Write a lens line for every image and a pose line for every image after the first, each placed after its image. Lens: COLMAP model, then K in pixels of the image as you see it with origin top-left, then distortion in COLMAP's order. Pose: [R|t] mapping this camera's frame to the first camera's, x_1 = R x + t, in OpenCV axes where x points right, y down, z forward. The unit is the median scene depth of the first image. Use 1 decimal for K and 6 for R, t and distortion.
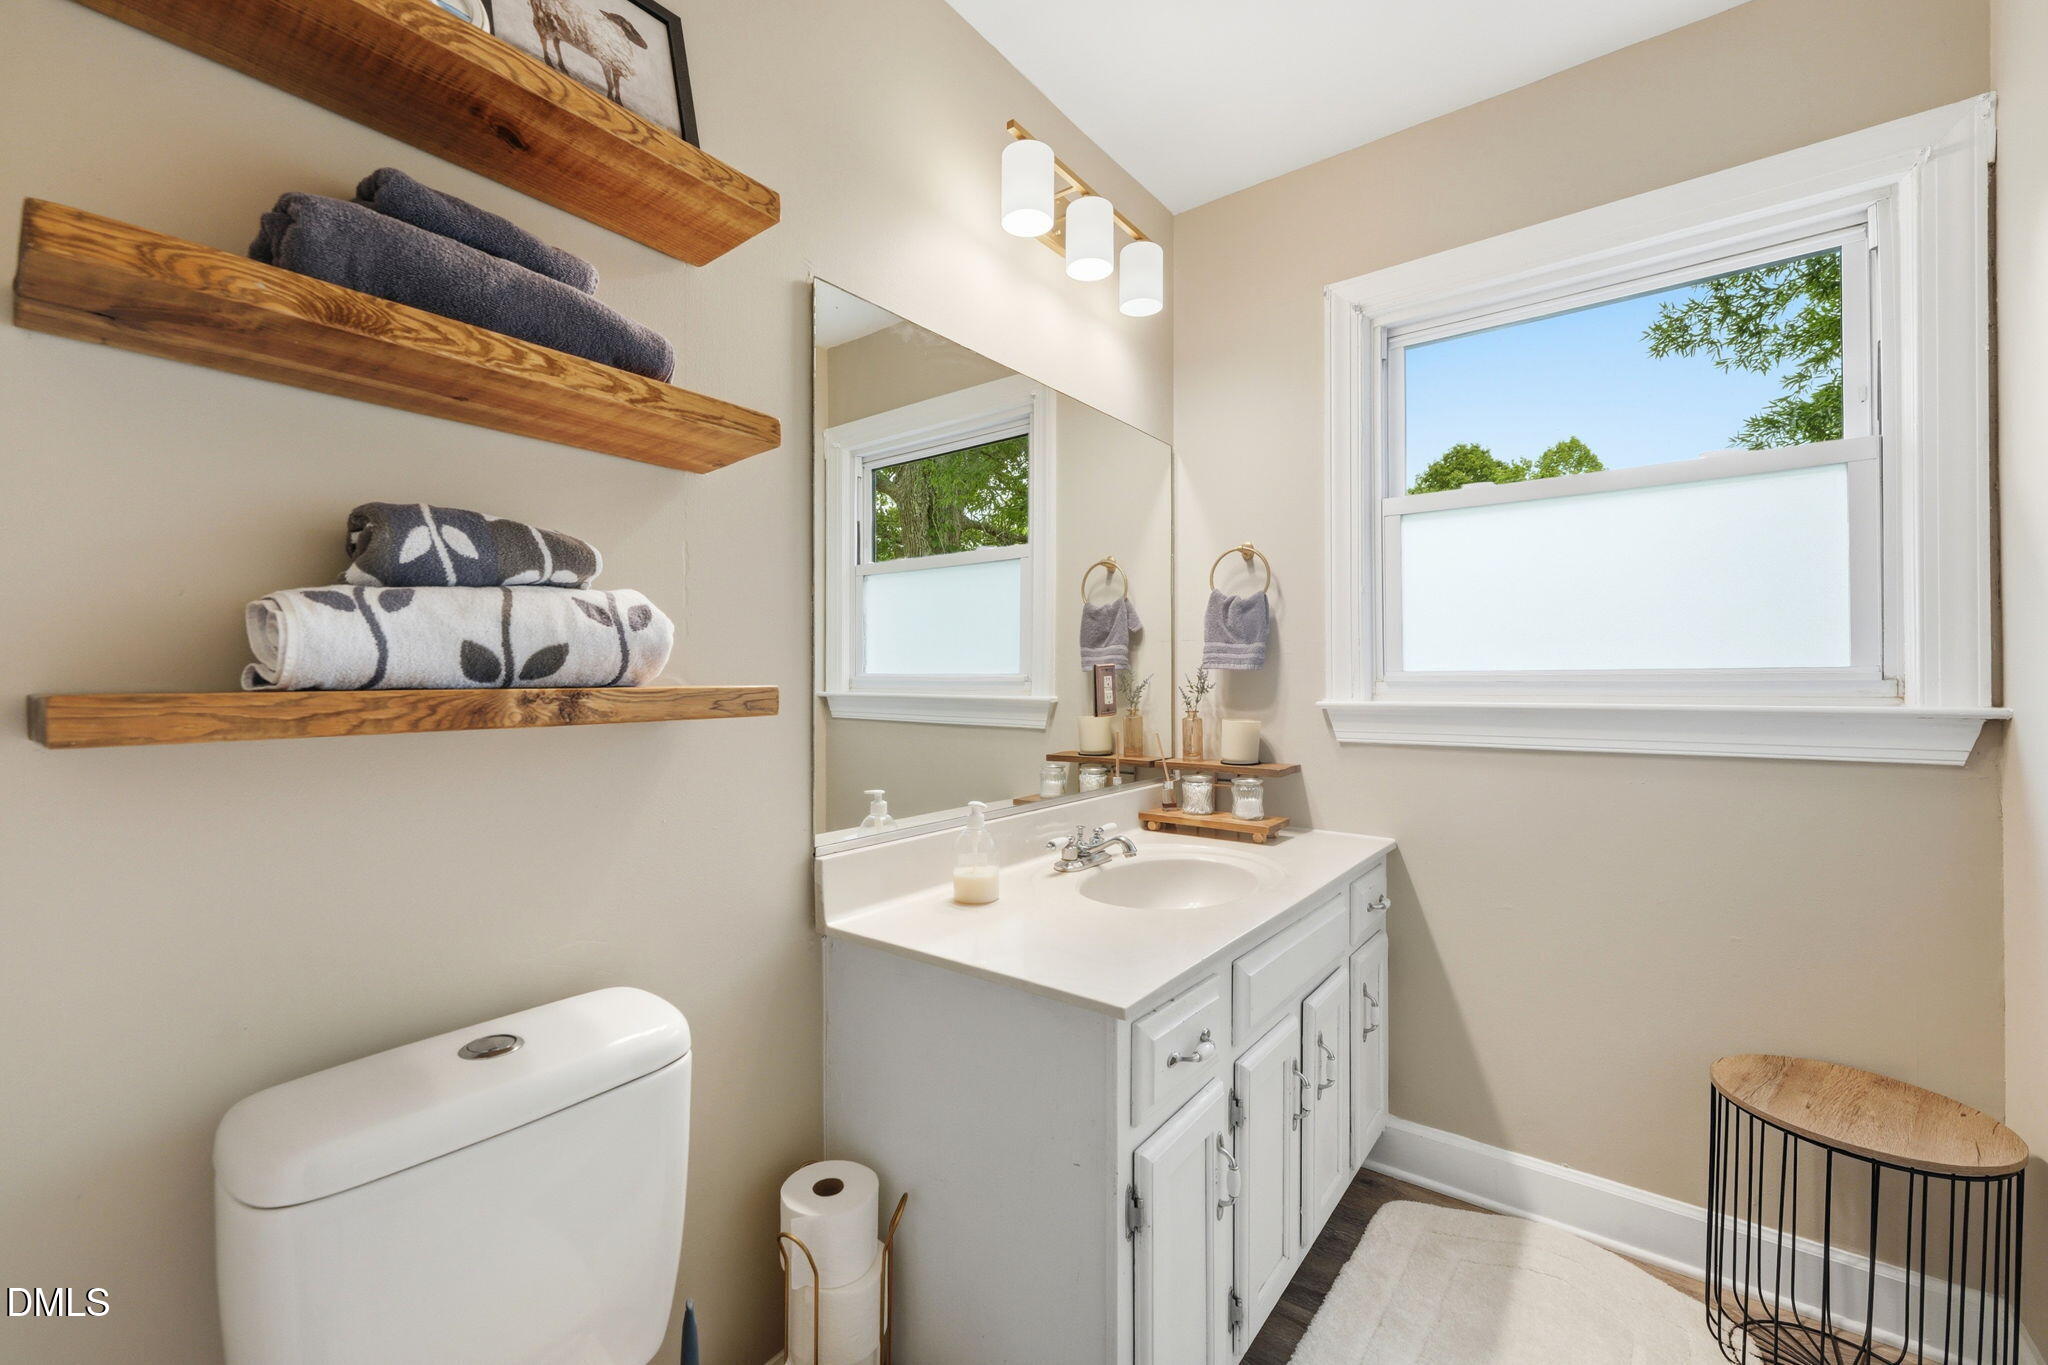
lens RADIAL K [[805.0, 0, 1019.4], [0, 805.0, 681.7], [0, 0, 1]] dist [0.003821, 0.000131]
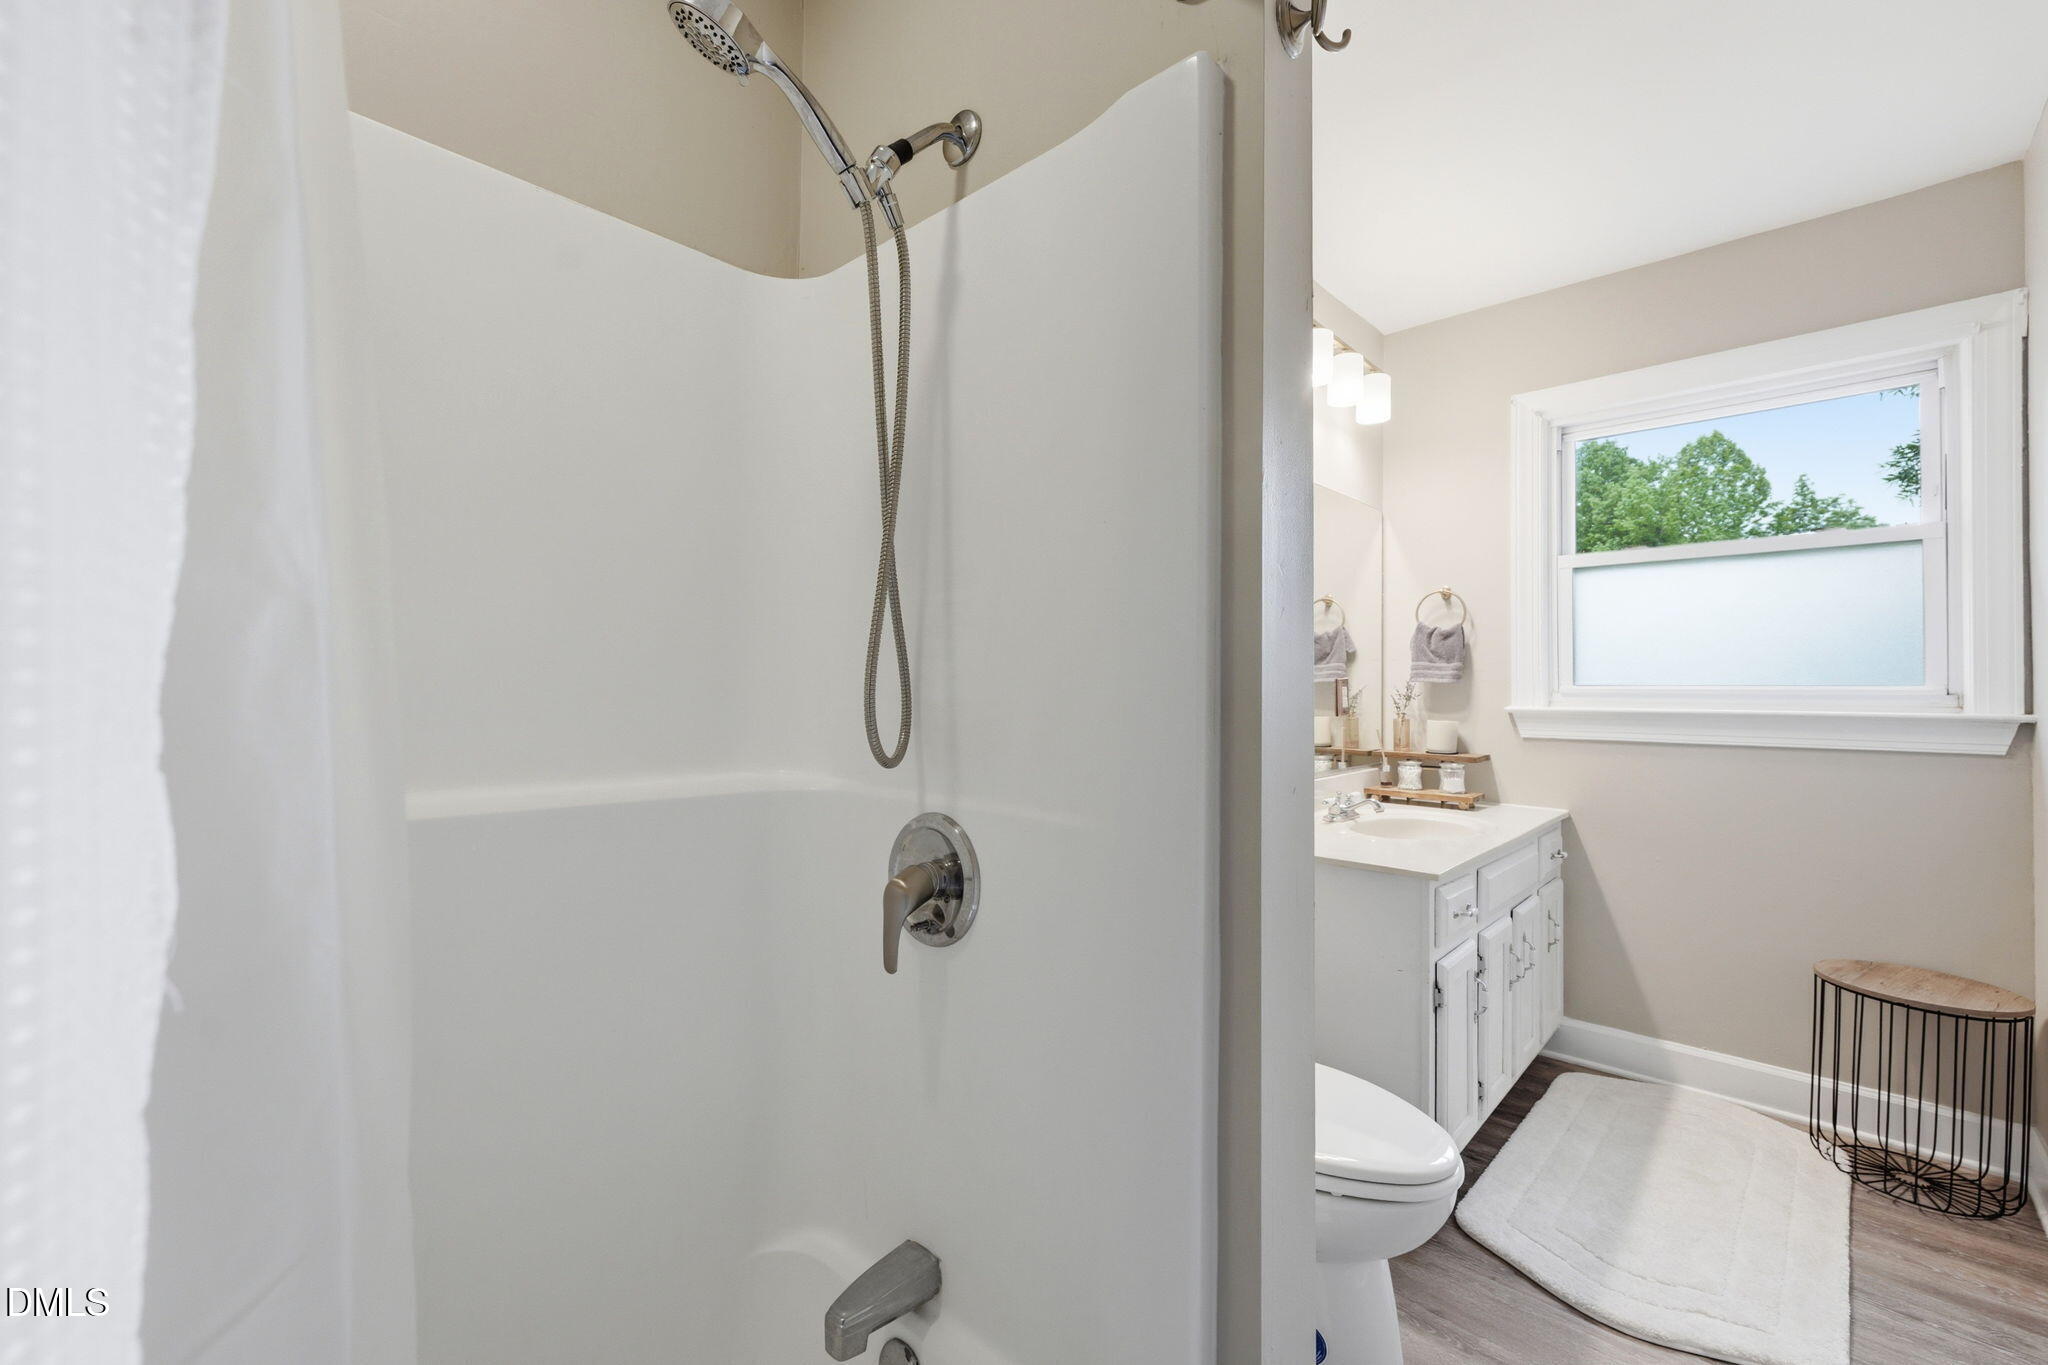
lens RADIAL K [[805.0, 0, 1035.5], [0, 805.0, 683.1], [0, 0, 1]] dist [0.003821, 0.000131]
pose [[0.995010, 0.006387, -0.099571, -0.292011], [-0.006932, 0.999963, -0.005130, -0.003199], [0.099535, 0.005795, 0.995017, -0.437871]]
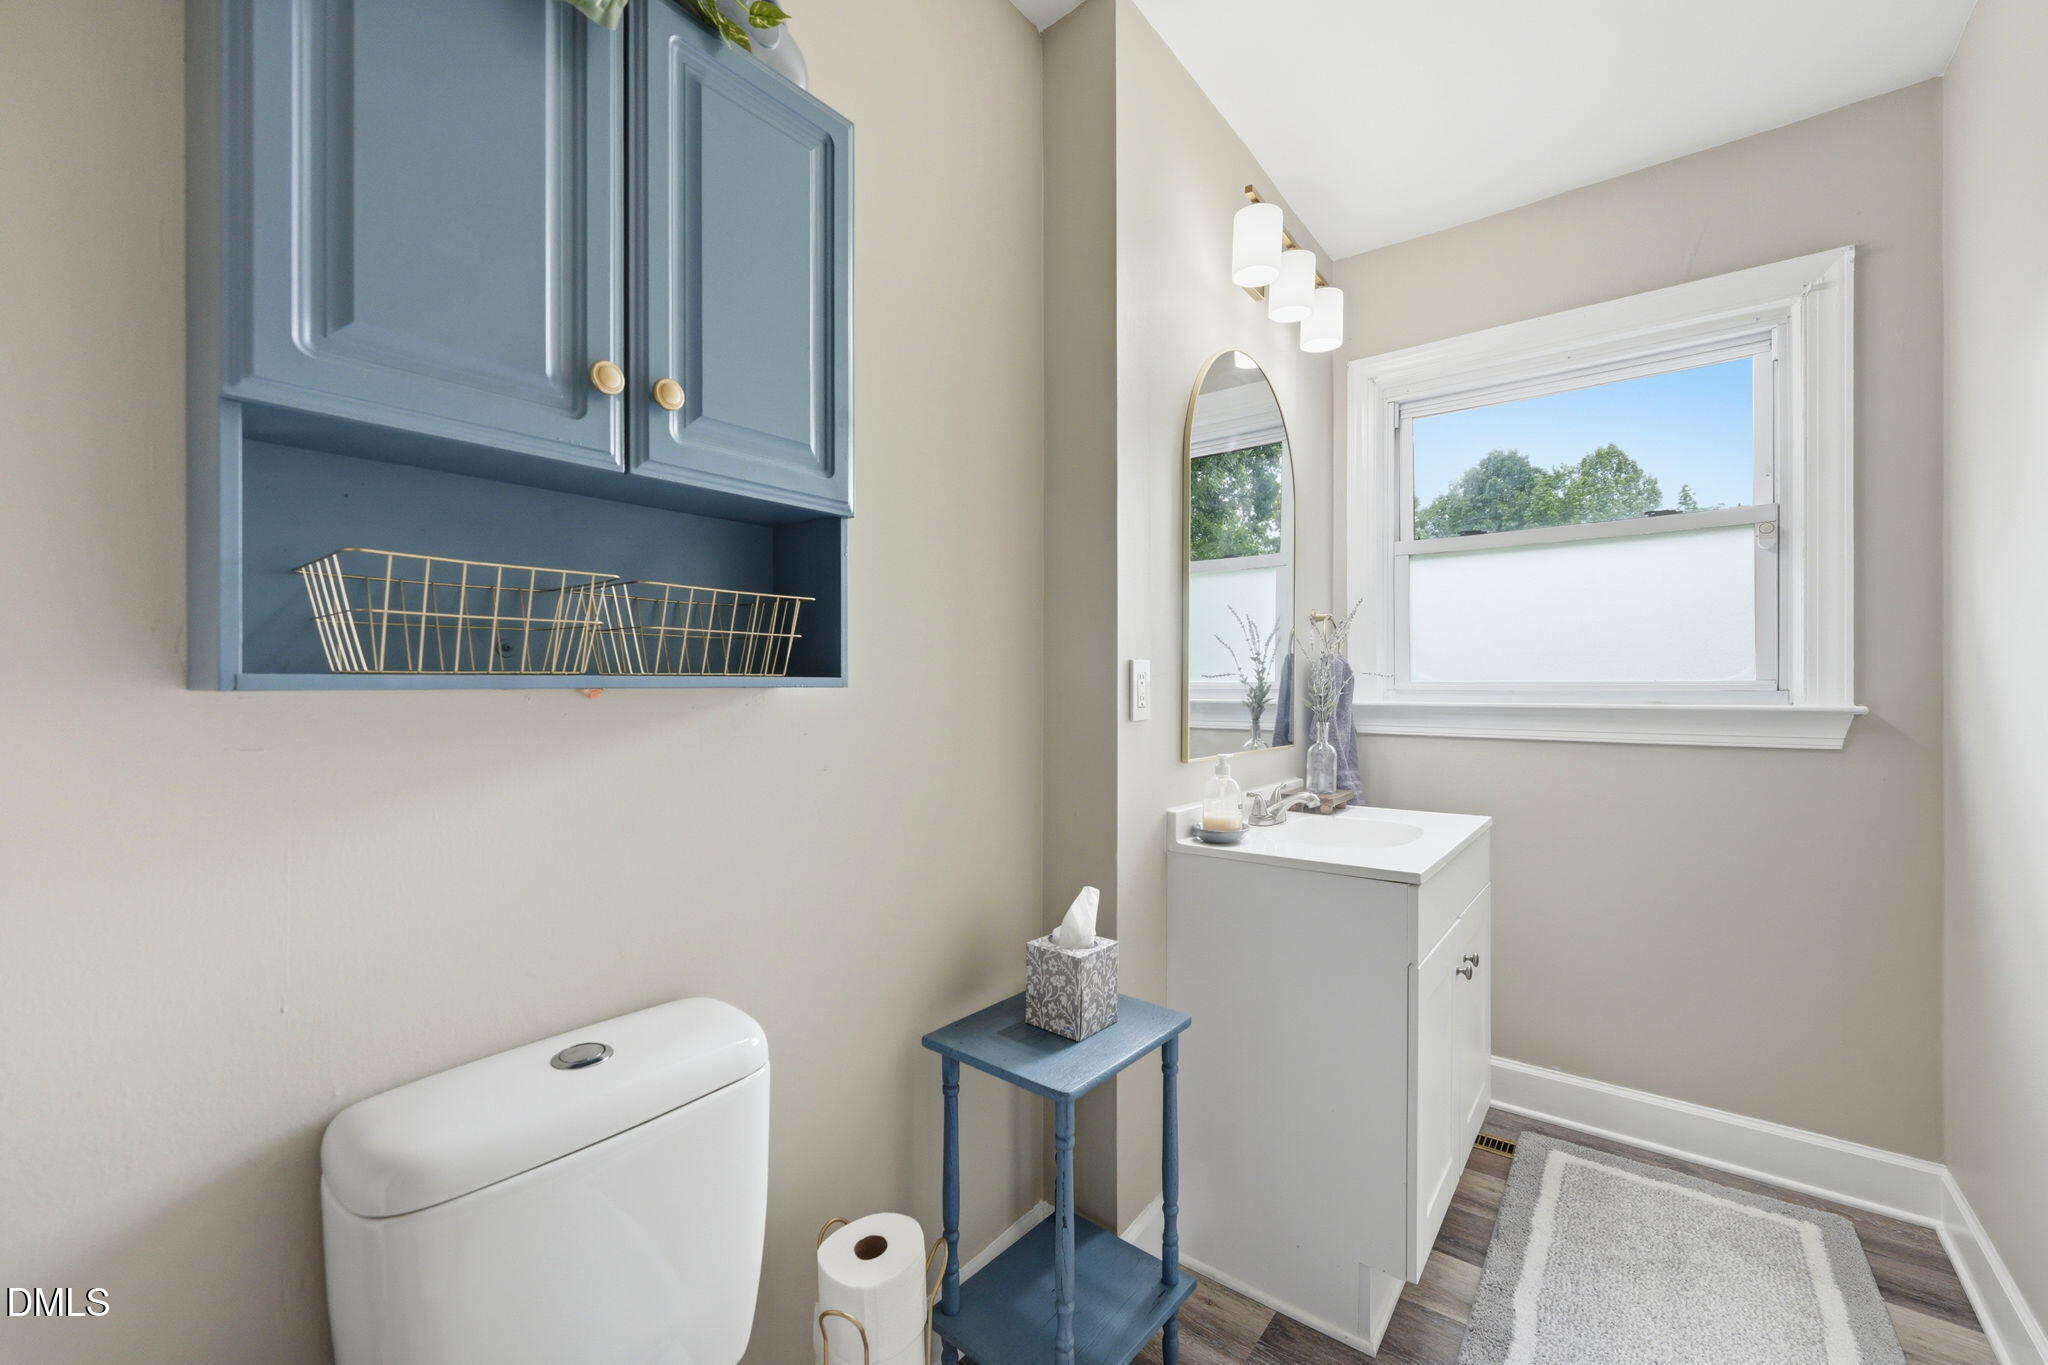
lens RADIAL K [[805.0, 0, 1030.7], [0, 805.0, 687.8], [0, 0, 1]] dist [0.003821, 0.000131]
pose [[0.999605, -0.006609, -0.027320, -0.097601], [0.006424, 0.999956, -0.006857, 0.002009], [0.027364, 0.006679, 0.999603, -0.271960]]
